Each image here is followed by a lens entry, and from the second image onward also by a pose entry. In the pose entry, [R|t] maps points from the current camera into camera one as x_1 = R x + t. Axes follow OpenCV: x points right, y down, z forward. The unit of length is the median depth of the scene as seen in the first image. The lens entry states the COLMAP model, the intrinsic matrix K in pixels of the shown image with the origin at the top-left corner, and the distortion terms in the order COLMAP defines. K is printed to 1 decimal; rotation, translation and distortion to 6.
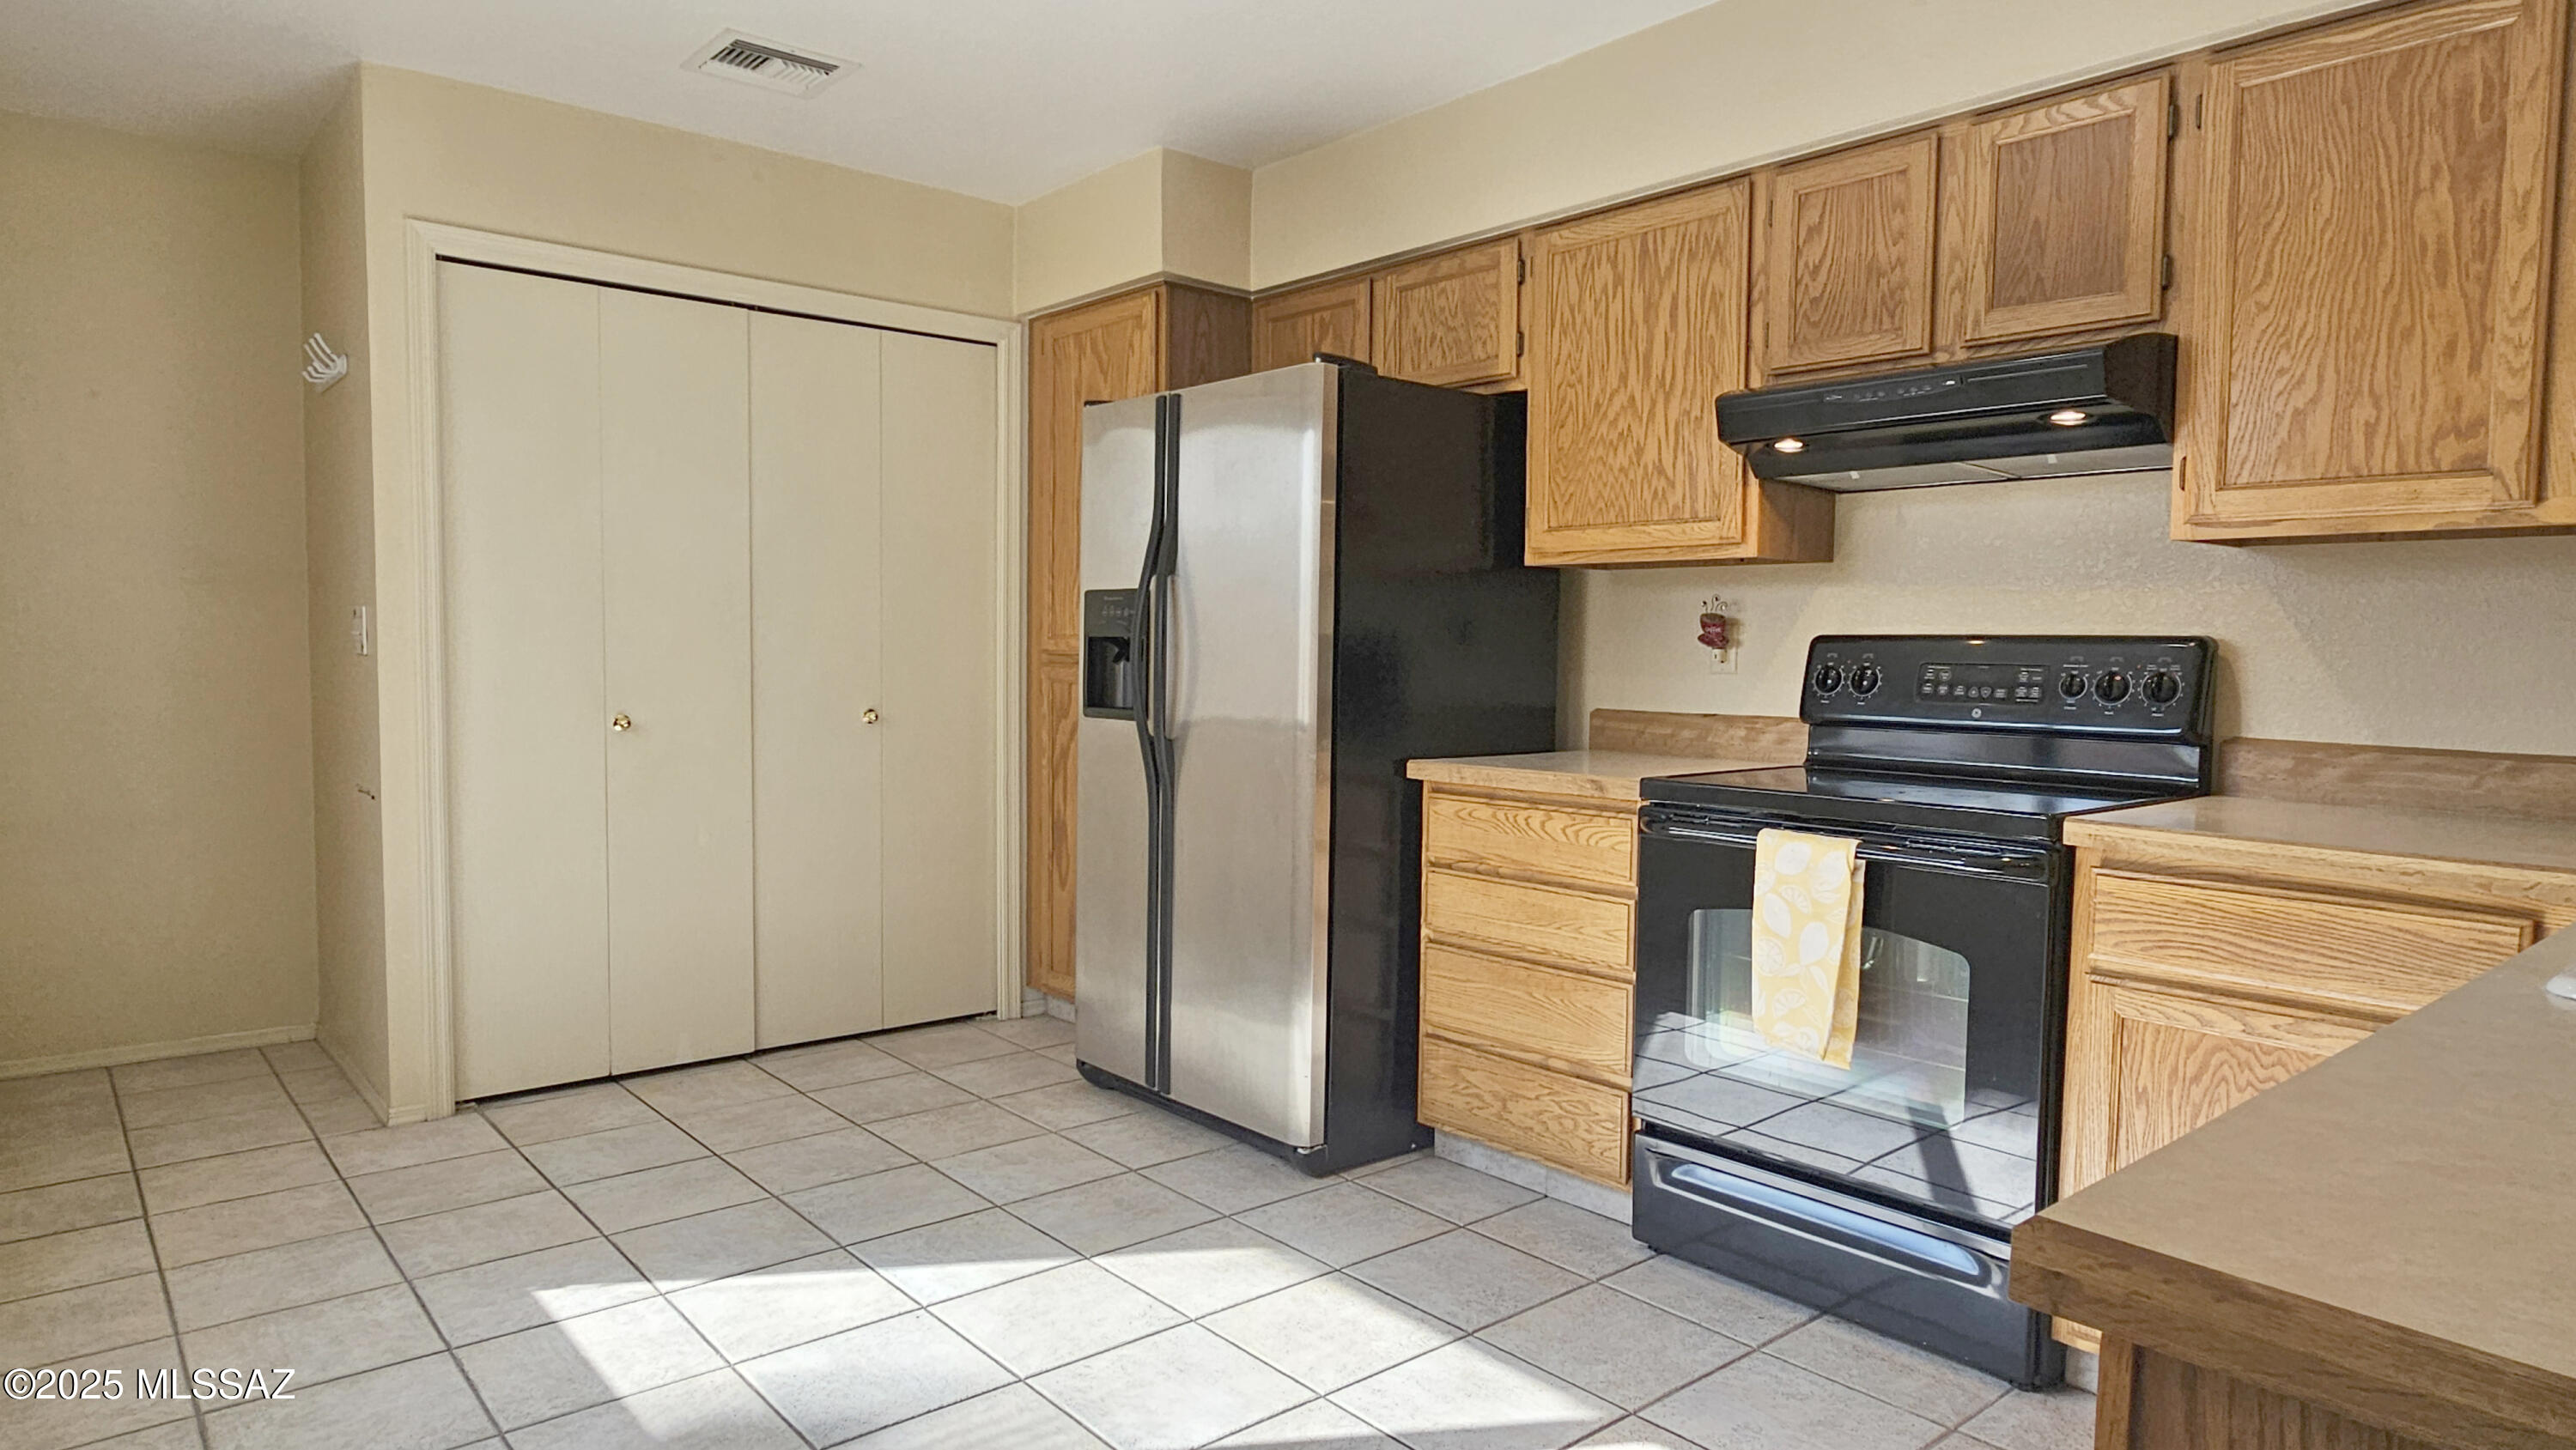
lens RADIAL K [[1502.8, 0, 1281.9], [0, 1502.8, 729.2], [0, 0, 1]] dist [0.003375, 0.000483]
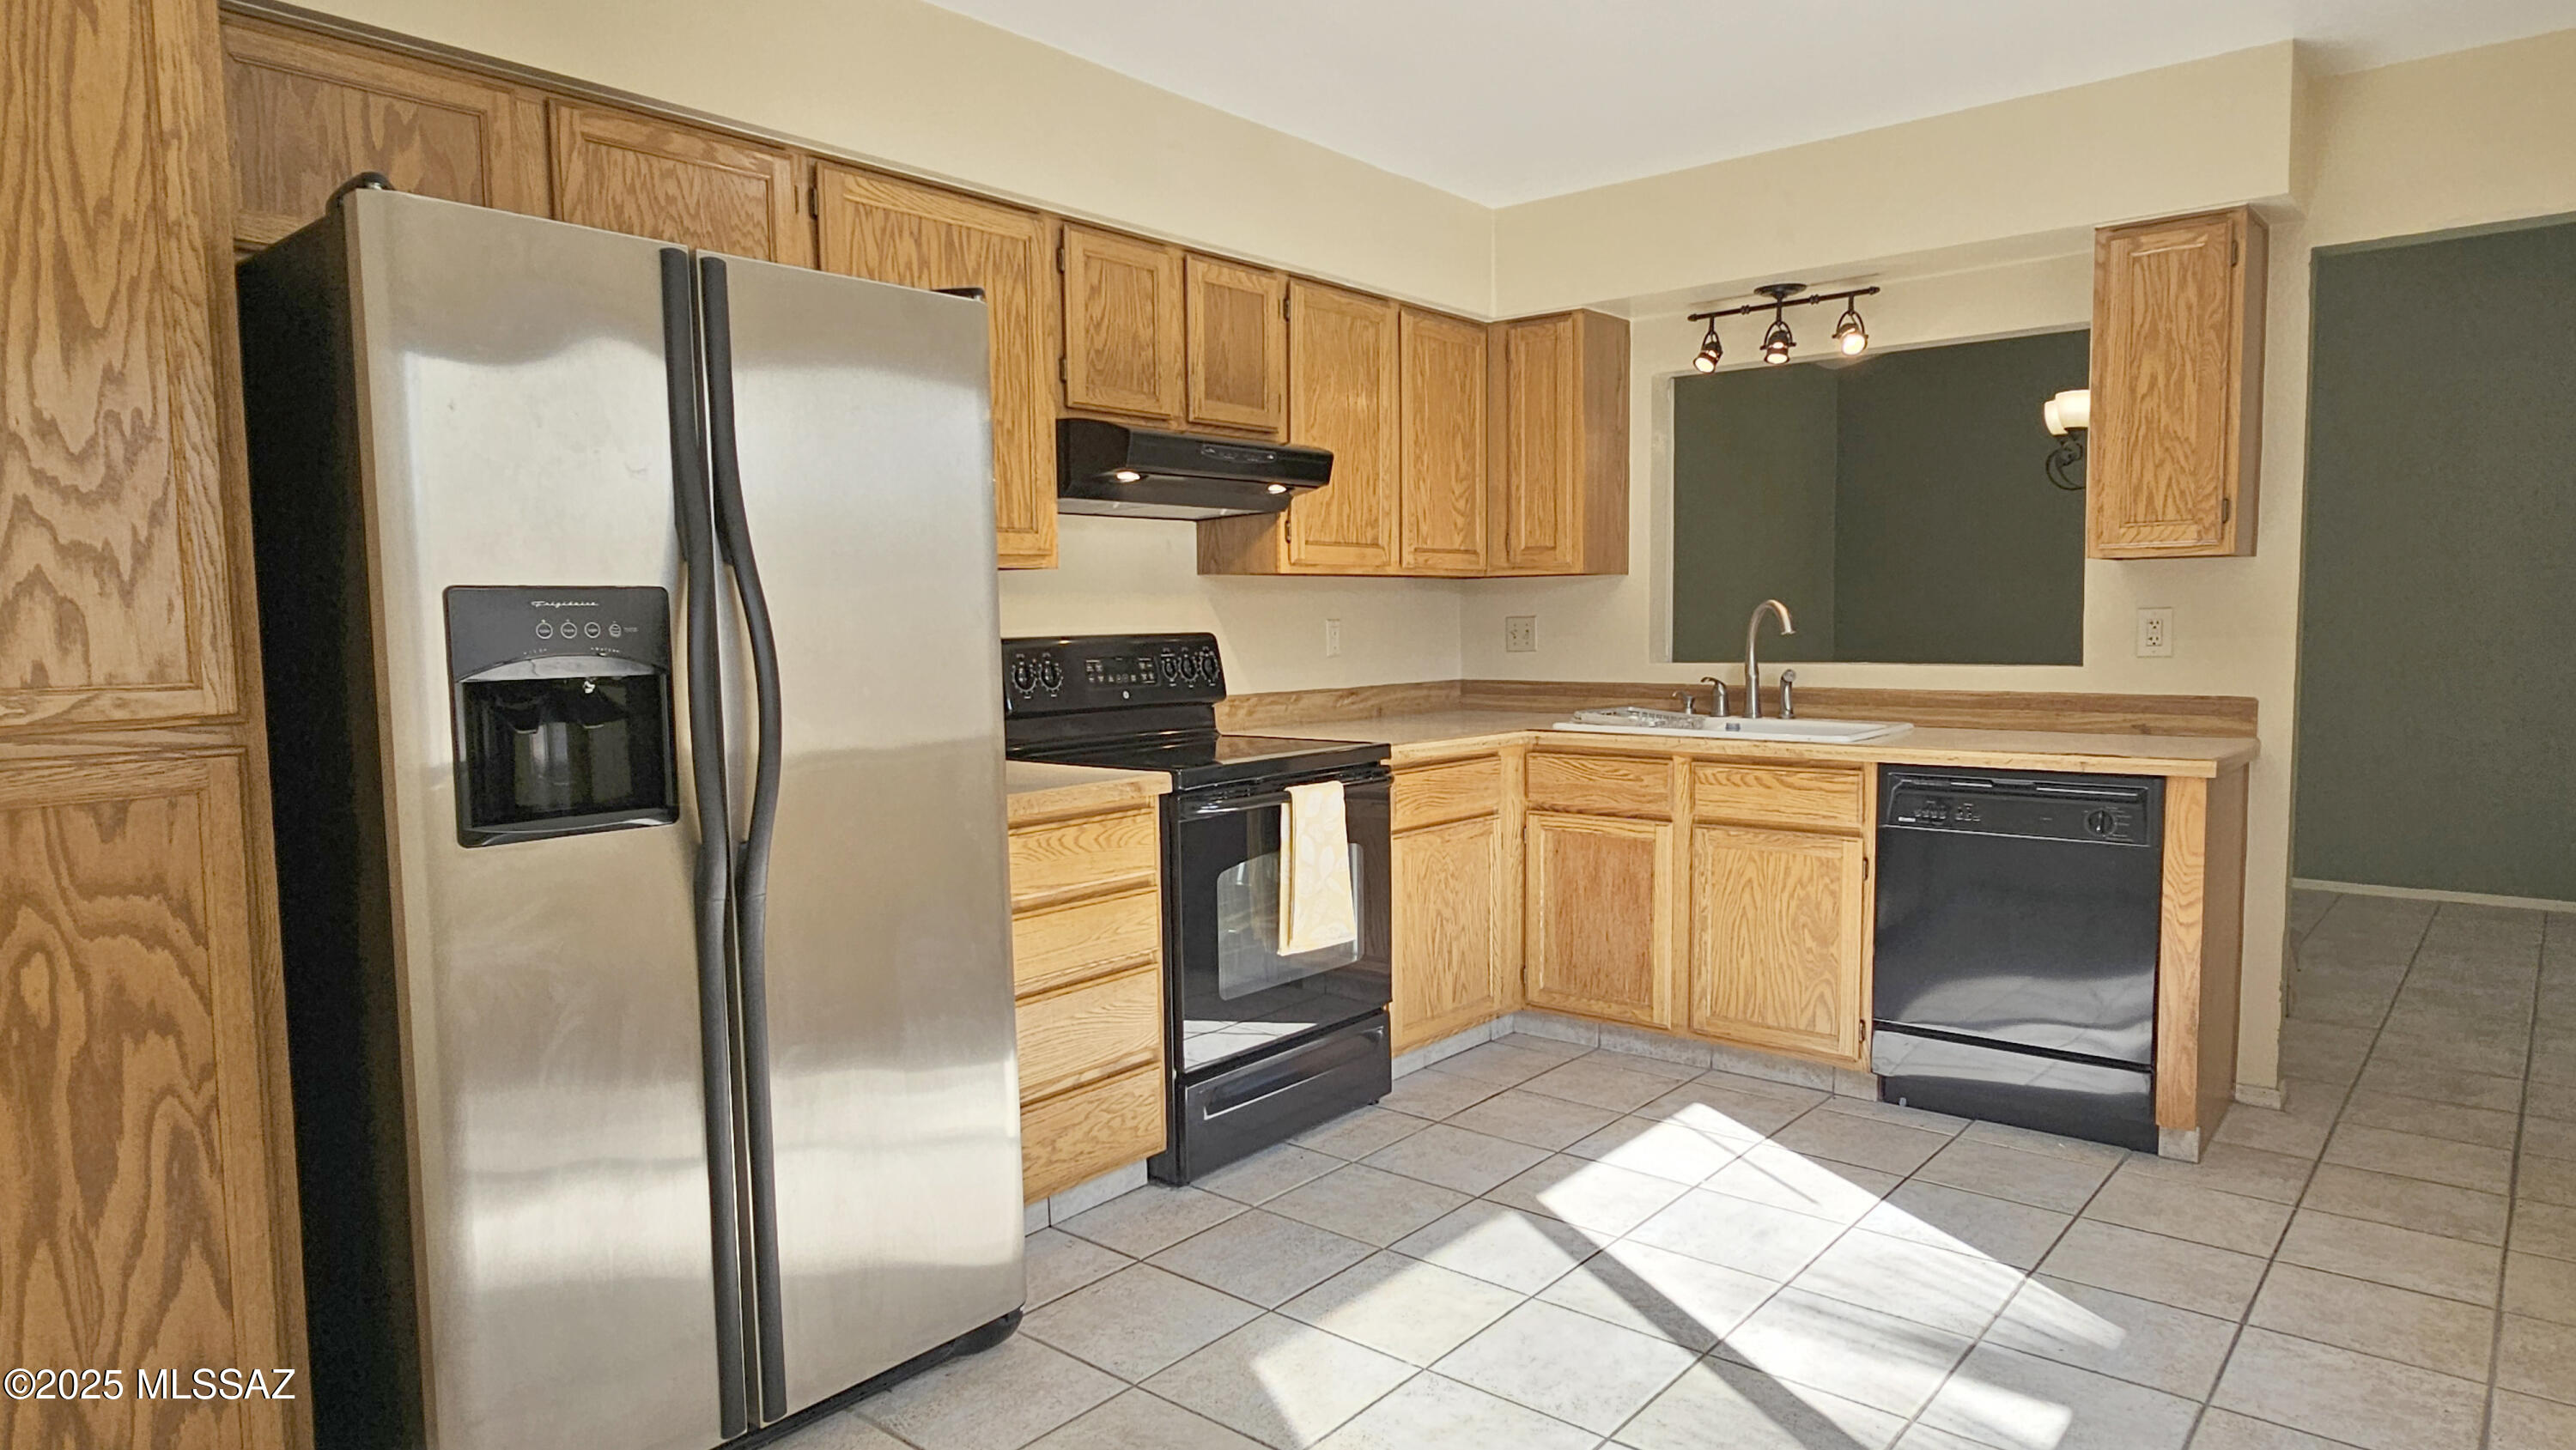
lens RADIAL K [[1502.8, 0, 1282.8], [0, 1502.8, 731.0], [0, 0, 1]] dist [0.003375, 0.000483]
pose [[-0.159103, -0.085559, 0.983548, -0.832264], [0.070995, 0.992667, 0.097837, -0.096085], [-0.984706, 0.085393, -0.151862, 1.052155]]
